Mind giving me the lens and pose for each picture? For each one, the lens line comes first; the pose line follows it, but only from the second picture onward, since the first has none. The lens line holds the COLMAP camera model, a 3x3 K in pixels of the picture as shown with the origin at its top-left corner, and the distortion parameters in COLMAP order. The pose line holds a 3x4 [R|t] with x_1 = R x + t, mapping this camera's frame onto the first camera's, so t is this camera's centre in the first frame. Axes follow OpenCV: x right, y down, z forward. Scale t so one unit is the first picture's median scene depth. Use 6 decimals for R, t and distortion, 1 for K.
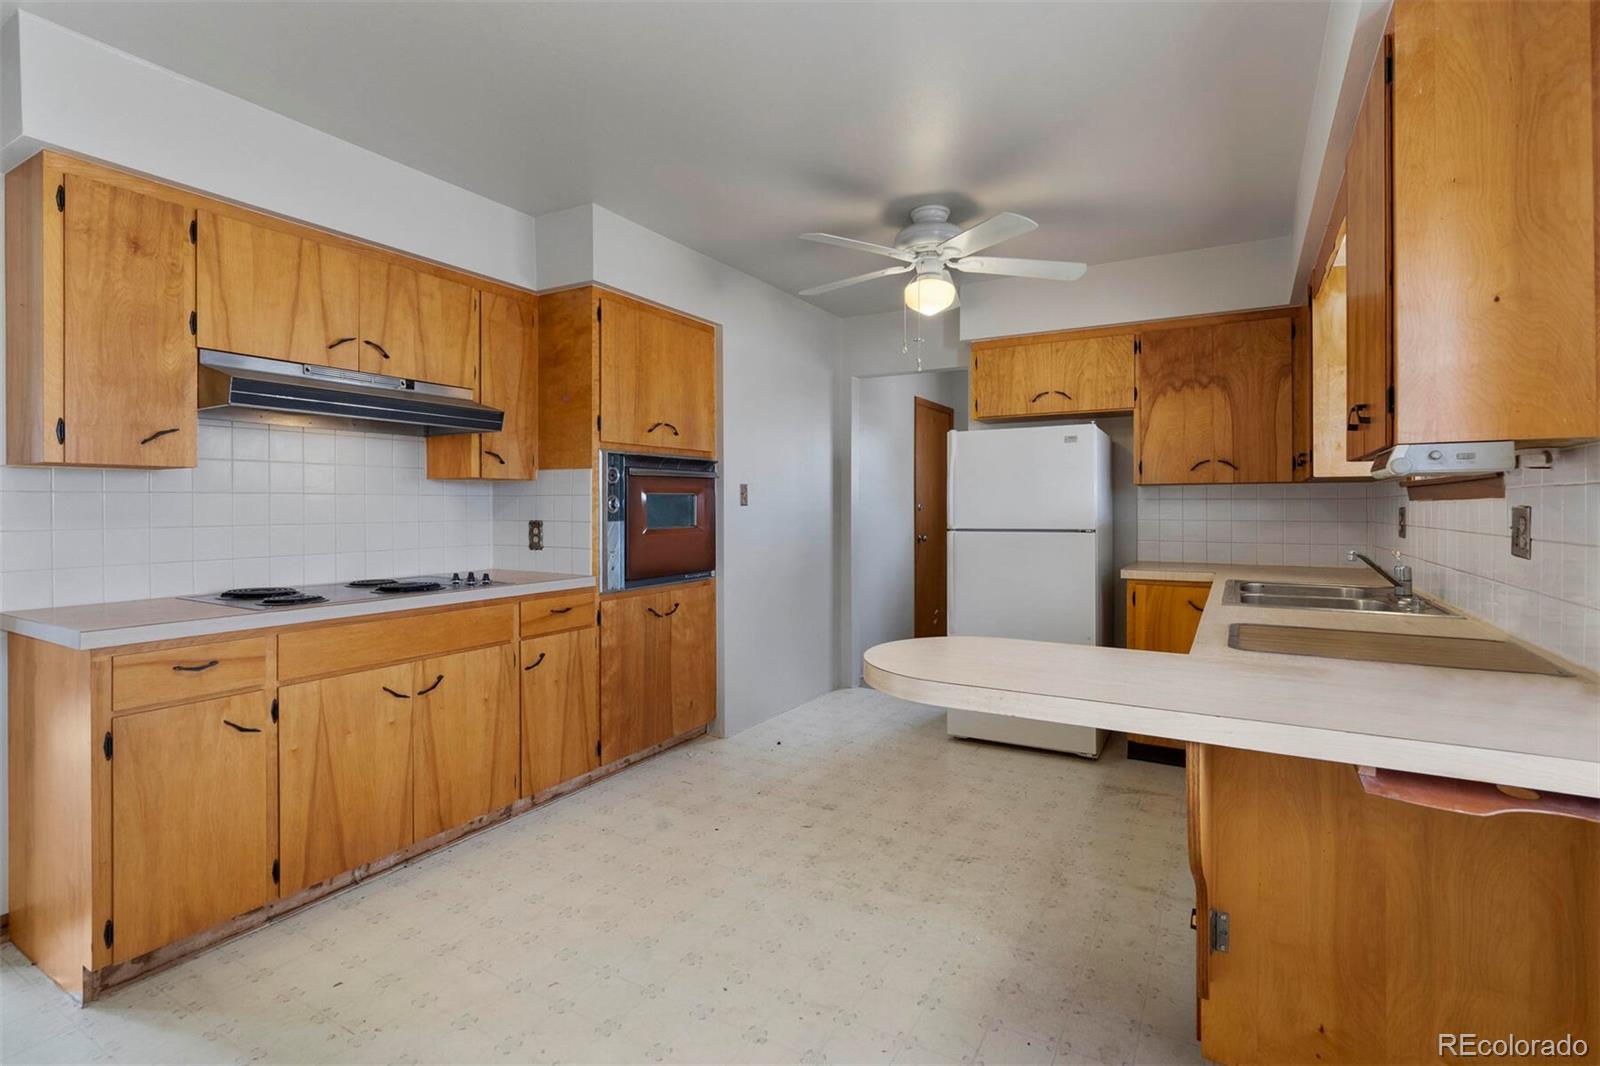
lens RADIAL K [[765.2, 0, 805.8], [0, 765.2, 506.9], [0, 0, 1]] dist [-0.000942, 0.000532]
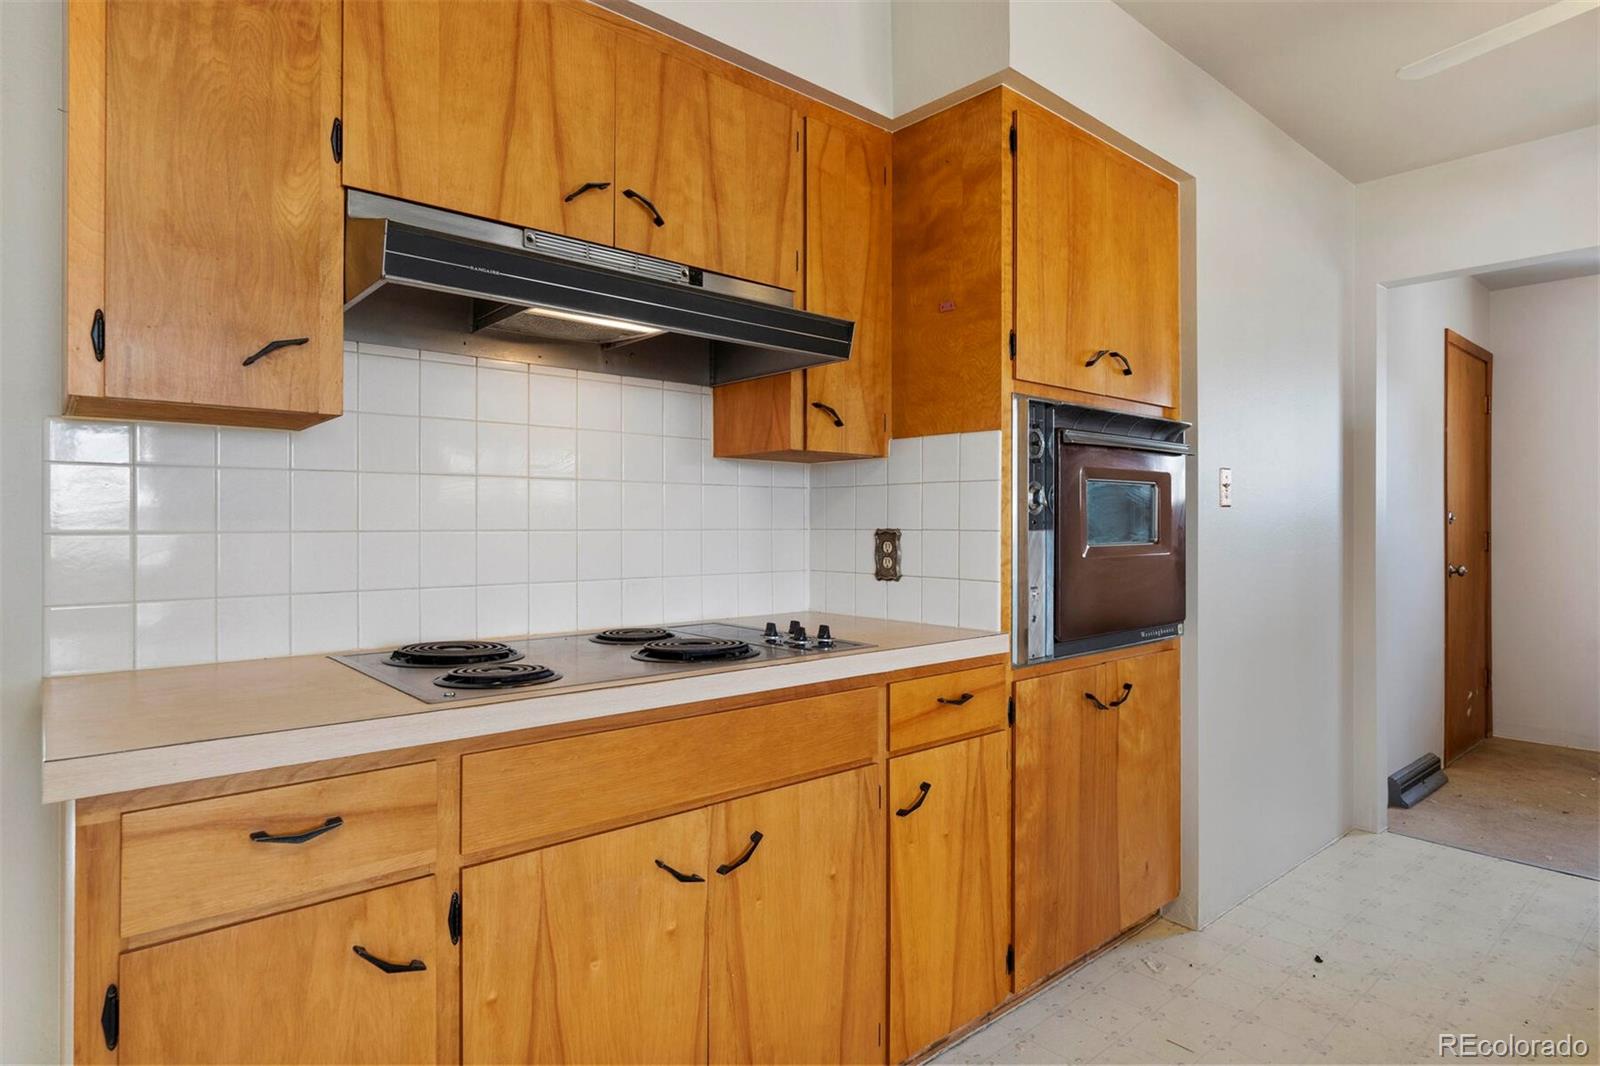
lens RADIAL K [[907.6, 0, 801.2], [0, 907.6, 518.4], [0, 0, 1]] dist [-0.000154, 0.000220]
pose [[0.949505, 0.000066, -0.313752, -0.236495], [-0.002851, 0.999960, -0.008420, 0.018481], [0.313739, 0.008889, 0.949468, 0.398743]]
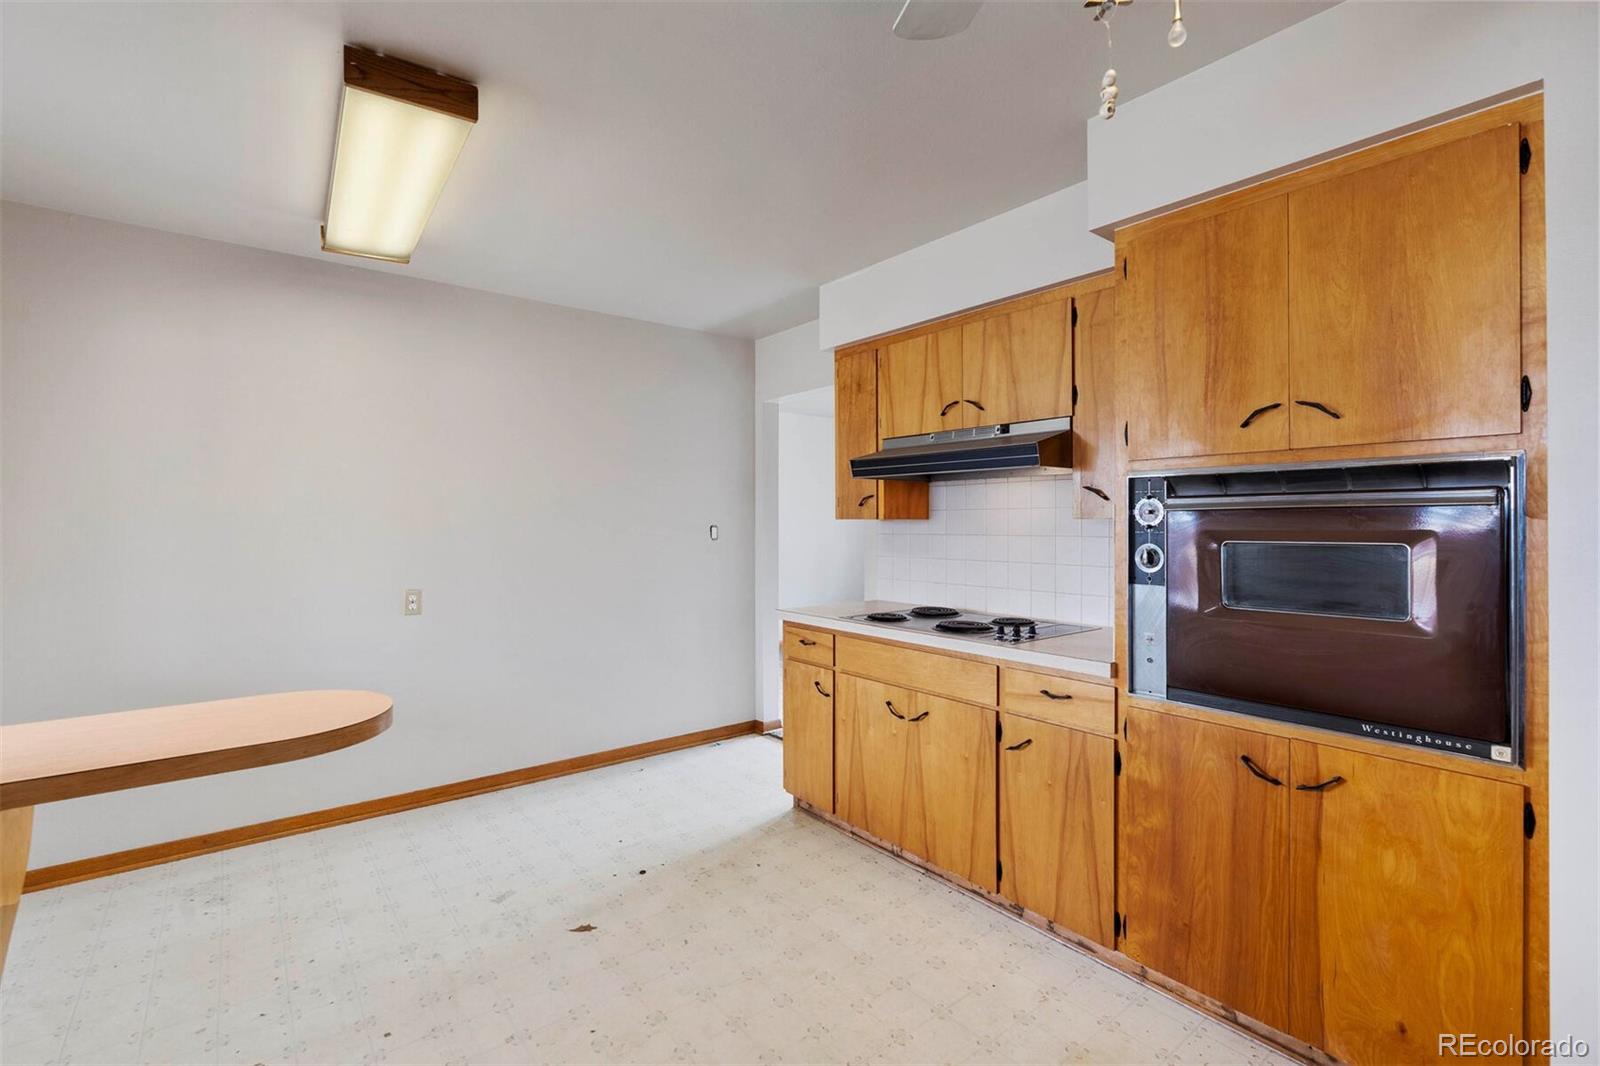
lens RADIAL K [[732.9, 0, 801.2], [0, 732.9, 518.8], [0, 0, 1]] dist [-0.014312, -0.000096]
pose [[-0.380790, -0.002227, -0.924659, 0.466397], [-0.002826, 0.999995, -0.001244, -0.038774], [0.924657, 0.002140, -0.380794, 1.097142]]
